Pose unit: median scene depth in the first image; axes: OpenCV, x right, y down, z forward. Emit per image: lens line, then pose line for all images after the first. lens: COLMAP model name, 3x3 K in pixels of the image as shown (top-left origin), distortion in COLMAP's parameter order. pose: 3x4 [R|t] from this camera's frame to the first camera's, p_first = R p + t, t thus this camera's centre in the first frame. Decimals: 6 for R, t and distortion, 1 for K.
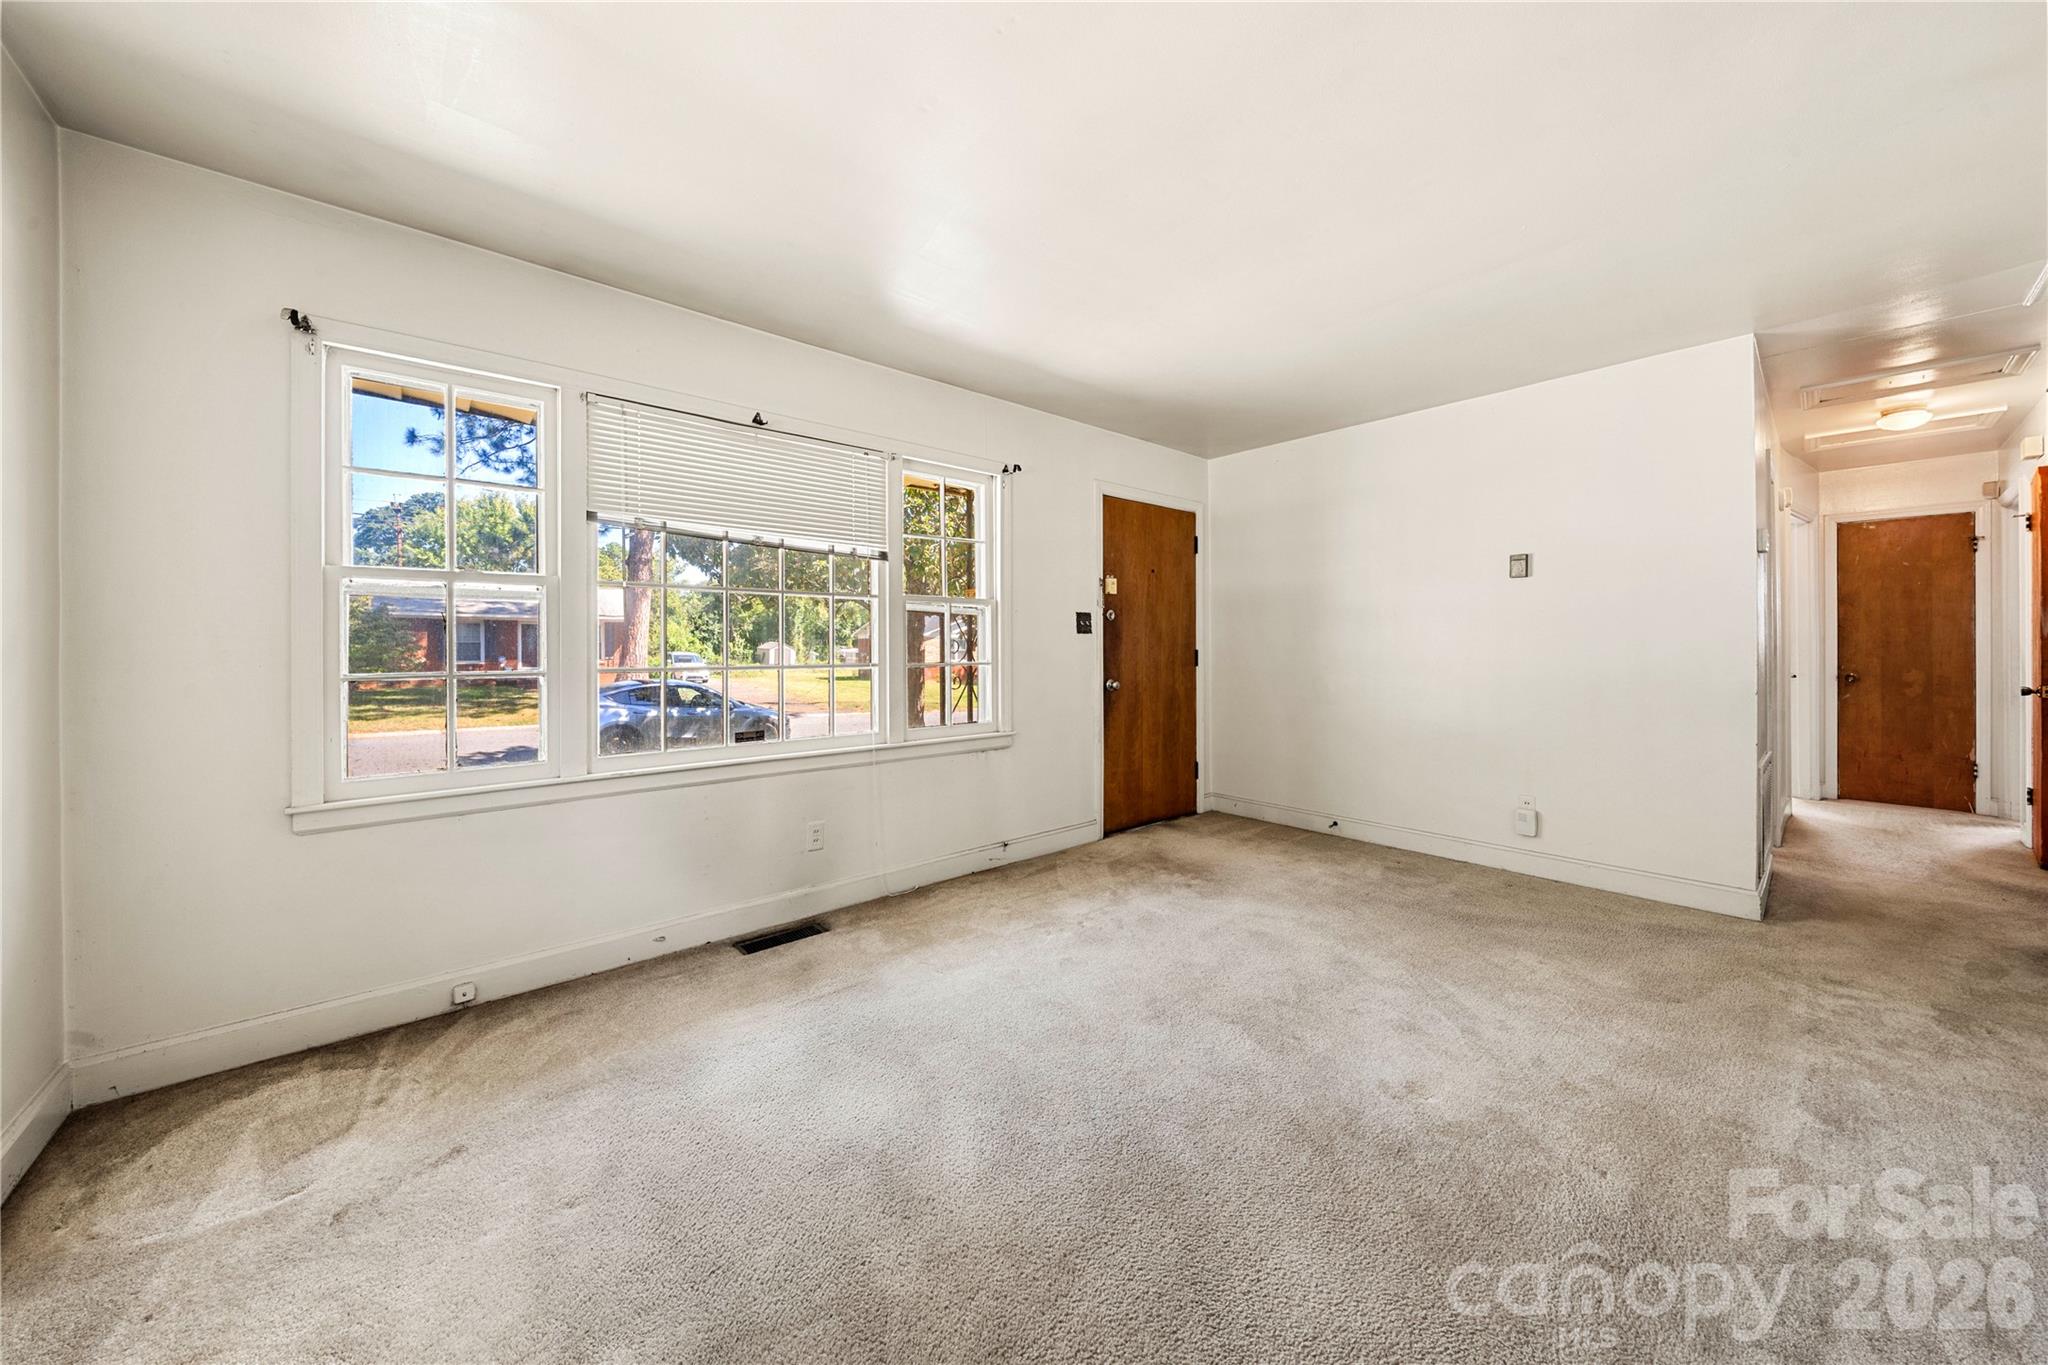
lens RADIAL K [[705.5, 0, 1028.0], [0, 705.5, 645.4], [0, 0, 1]] dist [-0.004637, 0.000721]
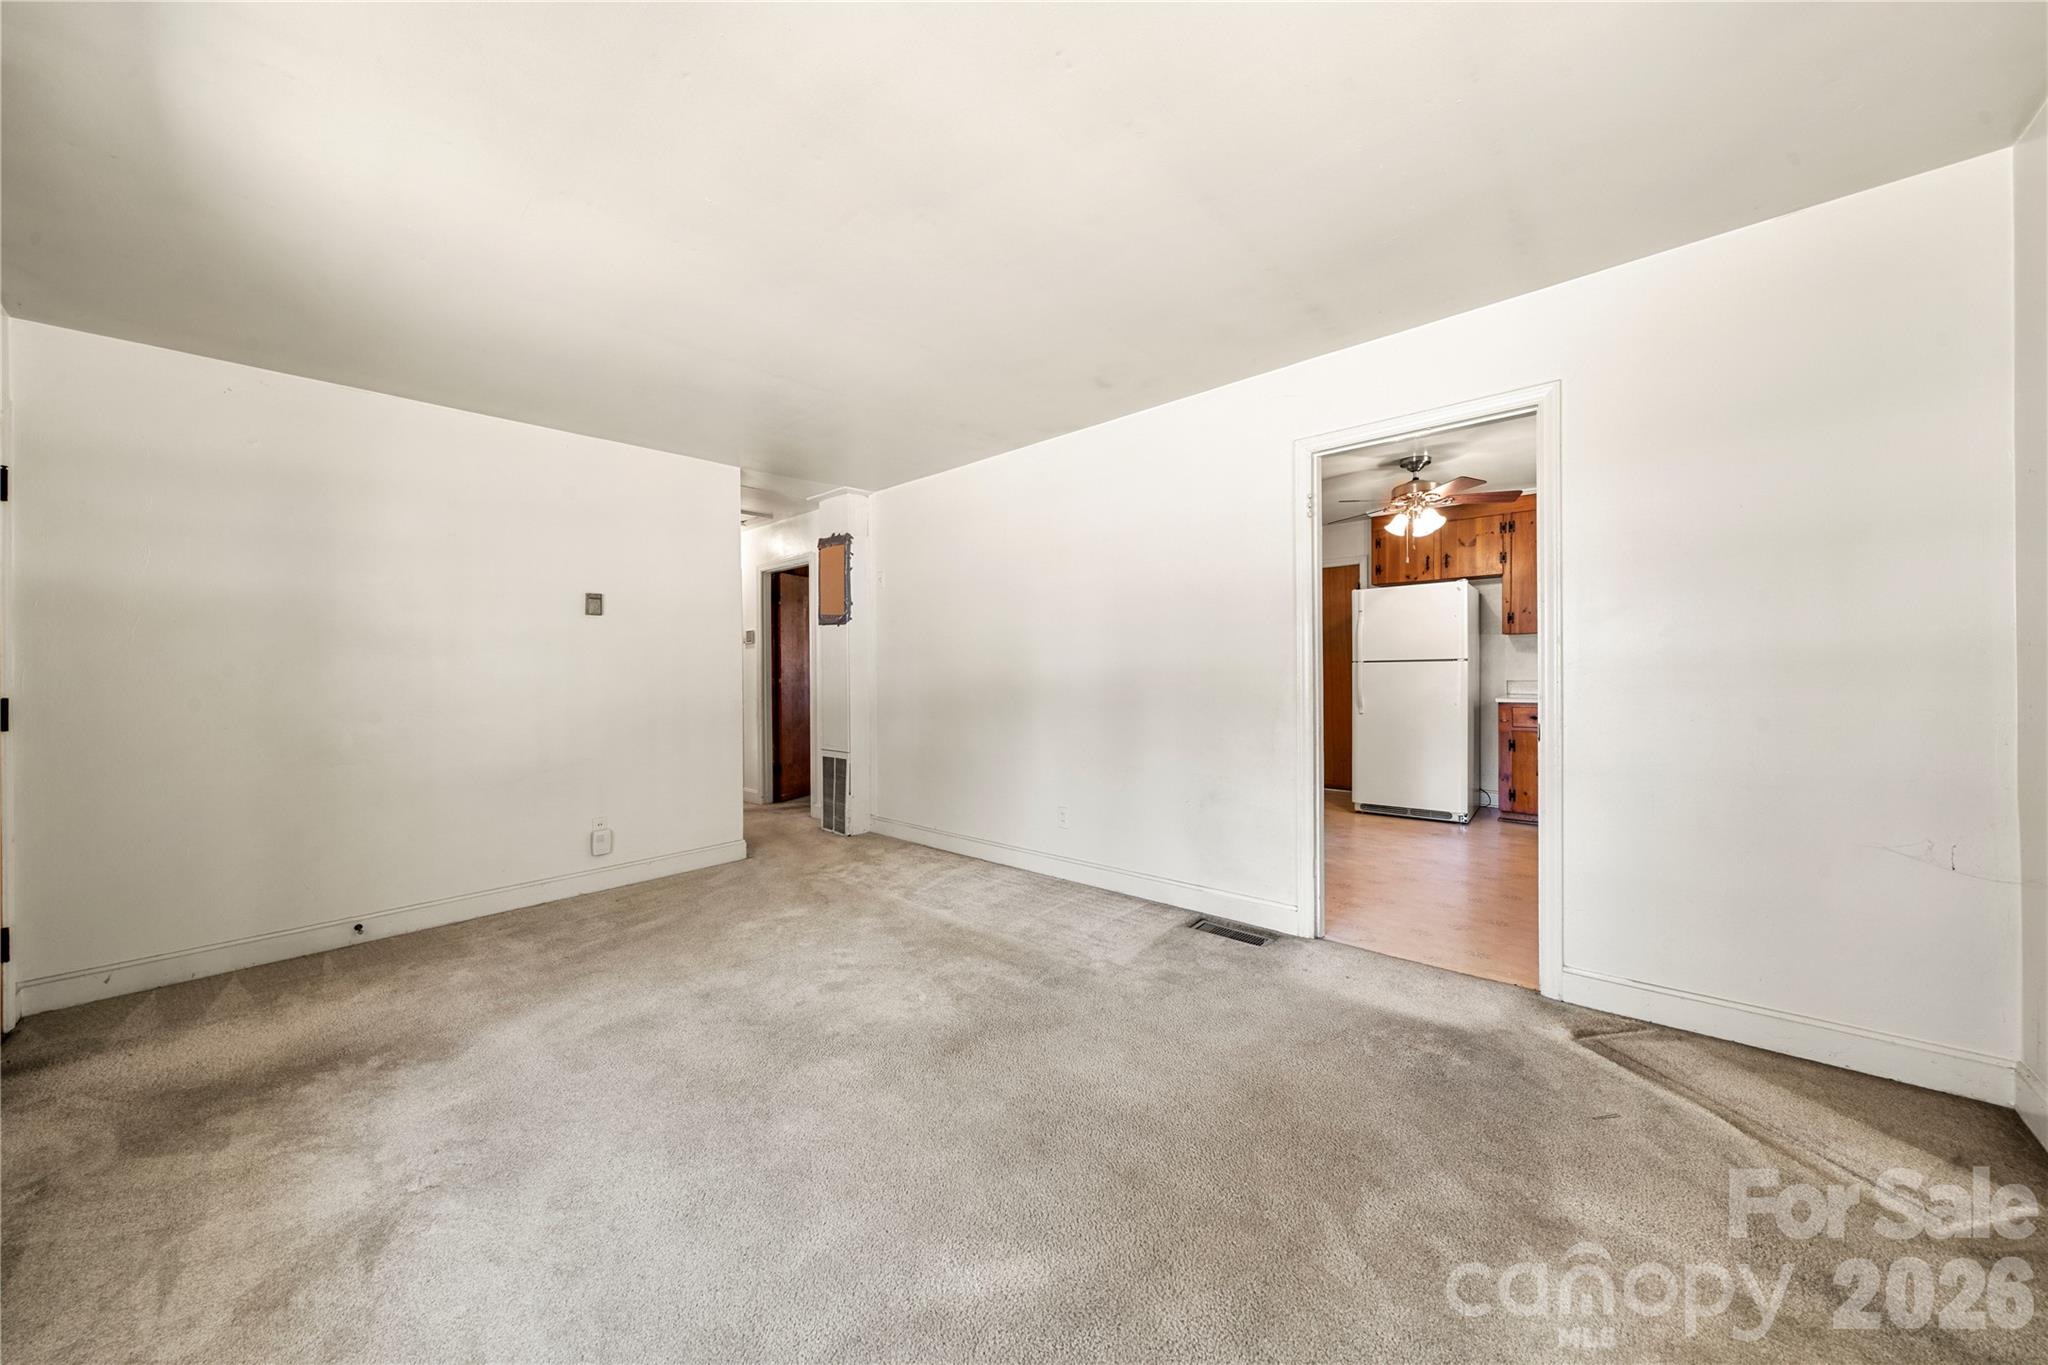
lens RADIAL K [[705.5, 0, 996.4], [0, 705.5, 686.2], [0, 0, 1]] dist [-0.004637, 0.000721]
pose [[-0.094184, -0.024613, 0.995251, -0.454277], [0.015784, 0.999532, 0.026212, -0.007171], [-0.995430, 0.018178, -0.093751, 0.530434]]
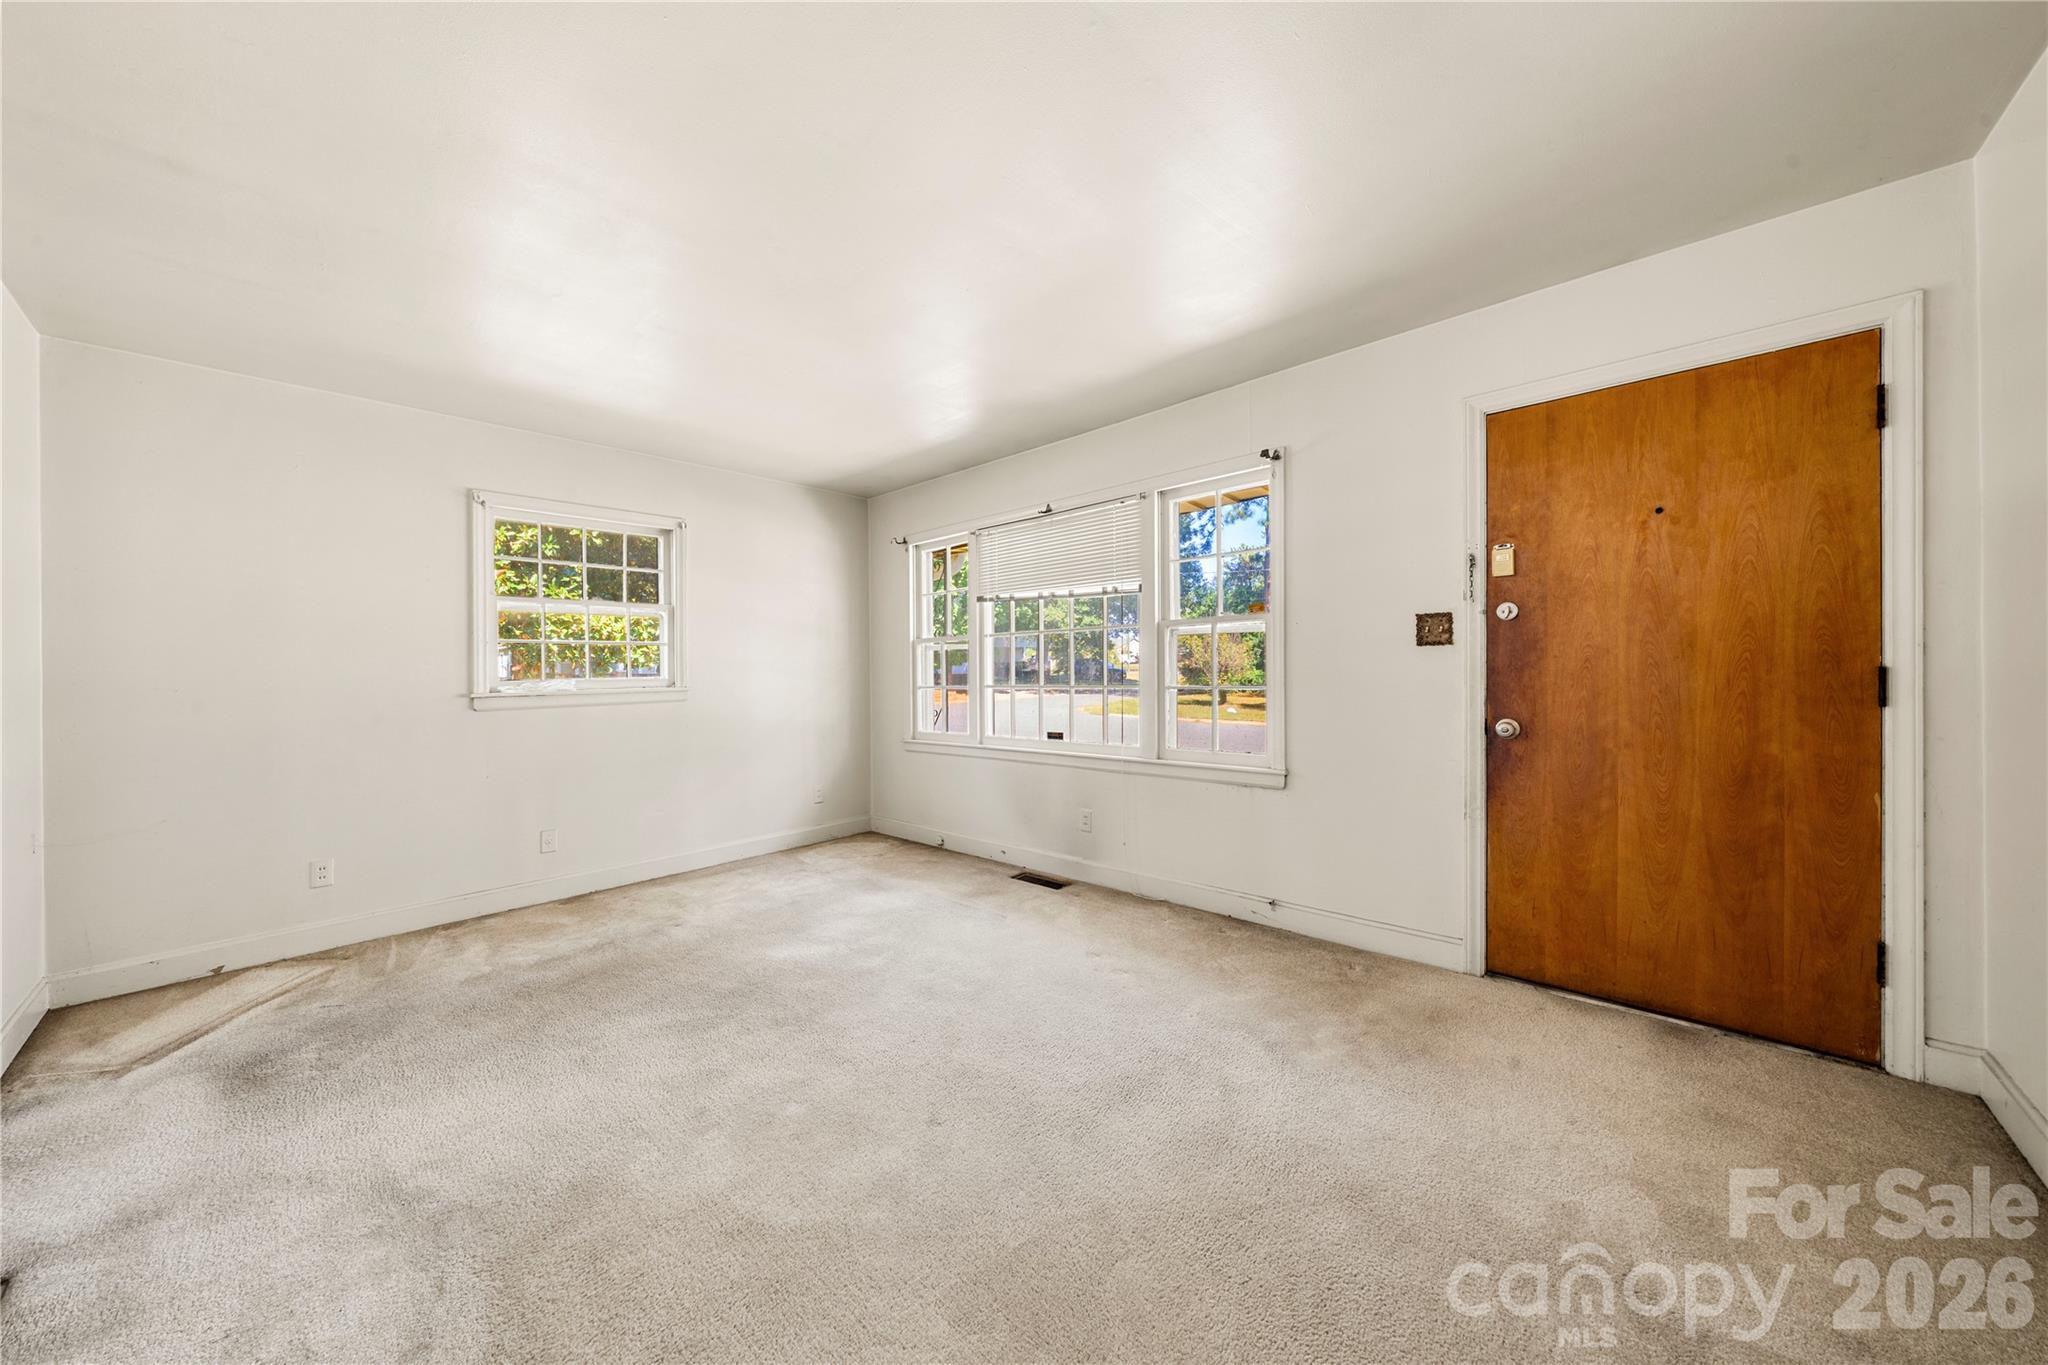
lens RADIAL K [[705.5, 0, 1025.8], [0, 705.5, 668.7], [0, 0, 1]] dist [-0.004637, 0.000721]
pose [[0.107497, -0.006268, -0.994186, 0.873587], [0.017504, 0.999837, -0.004411, 0.001277], [0.994051, -0.016928, 0.107589, 0.698544]]
